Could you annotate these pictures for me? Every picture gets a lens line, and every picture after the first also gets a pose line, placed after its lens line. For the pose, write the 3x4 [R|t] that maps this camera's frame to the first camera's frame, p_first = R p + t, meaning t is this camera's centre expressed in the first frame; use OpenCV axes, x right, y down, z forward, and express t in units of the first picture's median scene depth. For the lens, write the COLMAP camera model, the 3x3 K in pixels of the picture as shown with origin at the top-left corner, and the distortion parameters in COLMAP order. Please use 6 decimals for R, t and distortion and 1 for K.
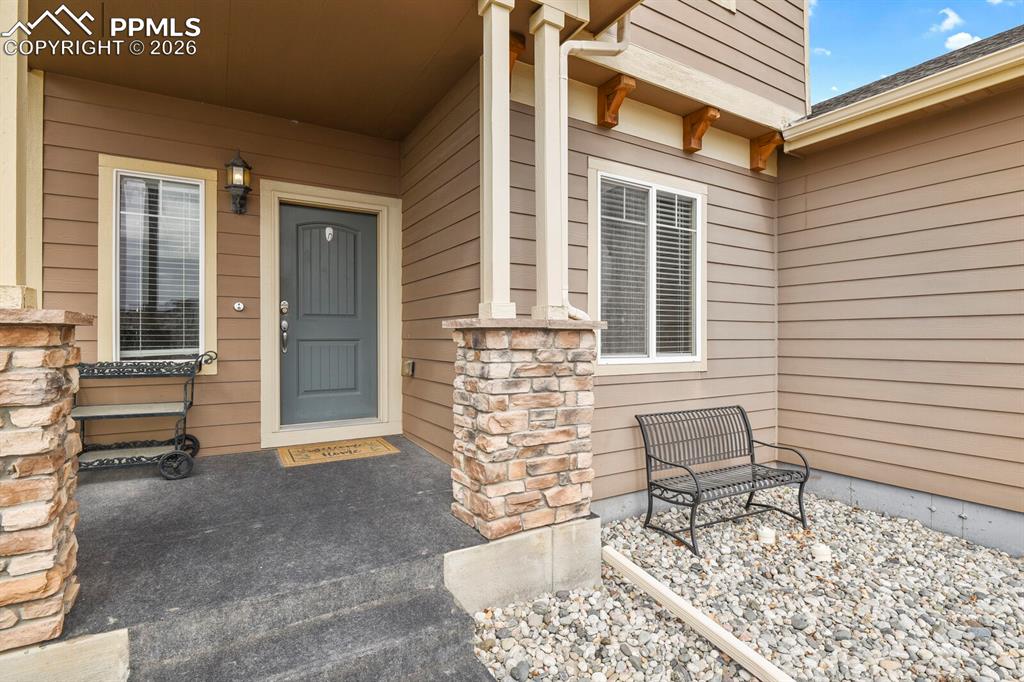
lens RADIAL K [[500.5, 0, 517.0], [0, 500.5, 337.2], [0, 0, 1]] dist [-0.001766, -0.000656]
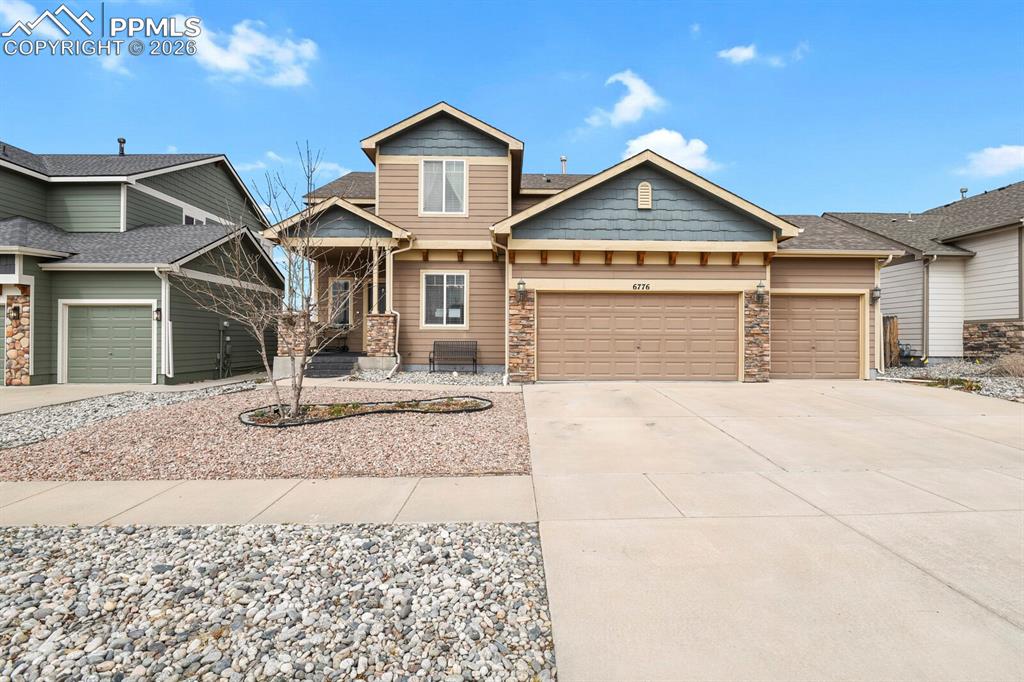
lens RADIAL K [[500.5, 0, 517.0], [0, 500.5, 337.2], [0, 0, 1]] dist [-0.001766, -0.000656]
pose [[0.868342, 0.001486, -0.495965, 2.473655], [-0.004173, 0.999982, -0.004310, 0.141031], [0.495949, 0.005812, 0.868332, -1.756816]]
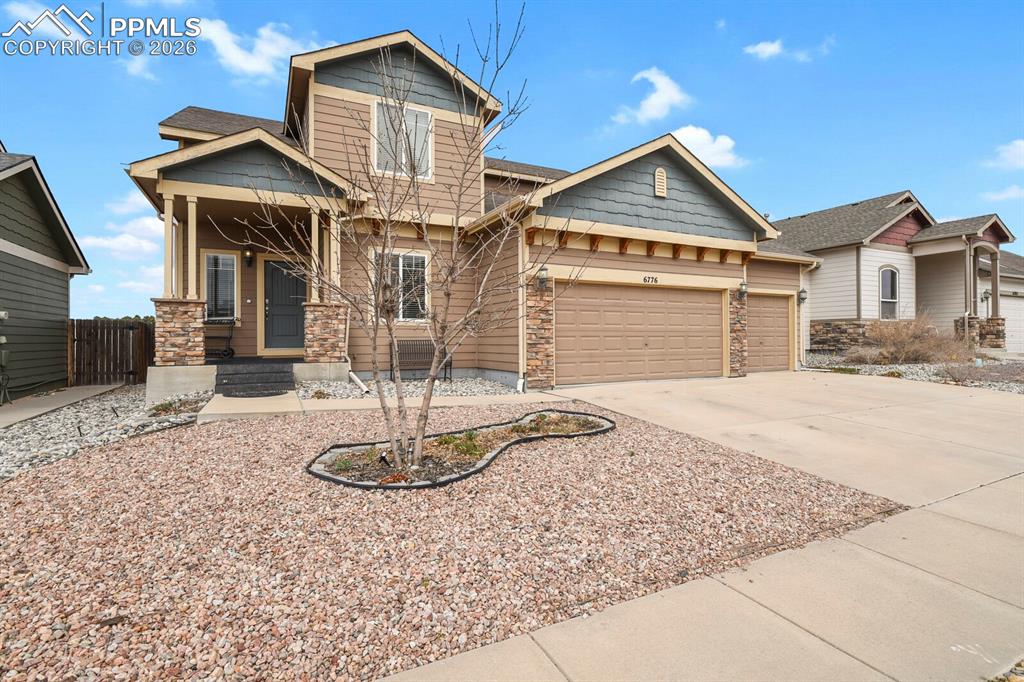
lens RADIAL K [[500.5, 0, 517.0], [0, 500.5, 337.2], [0, 0, 1]] dist [-0.001766, -0.000656]
pose [[0.997475, -0.004129, -0.070904, 1.113389], [0.003840, 0.999984, -0.004208, 0.153257], [0.070920, 0.003925, 0.997474, -1.637168]]
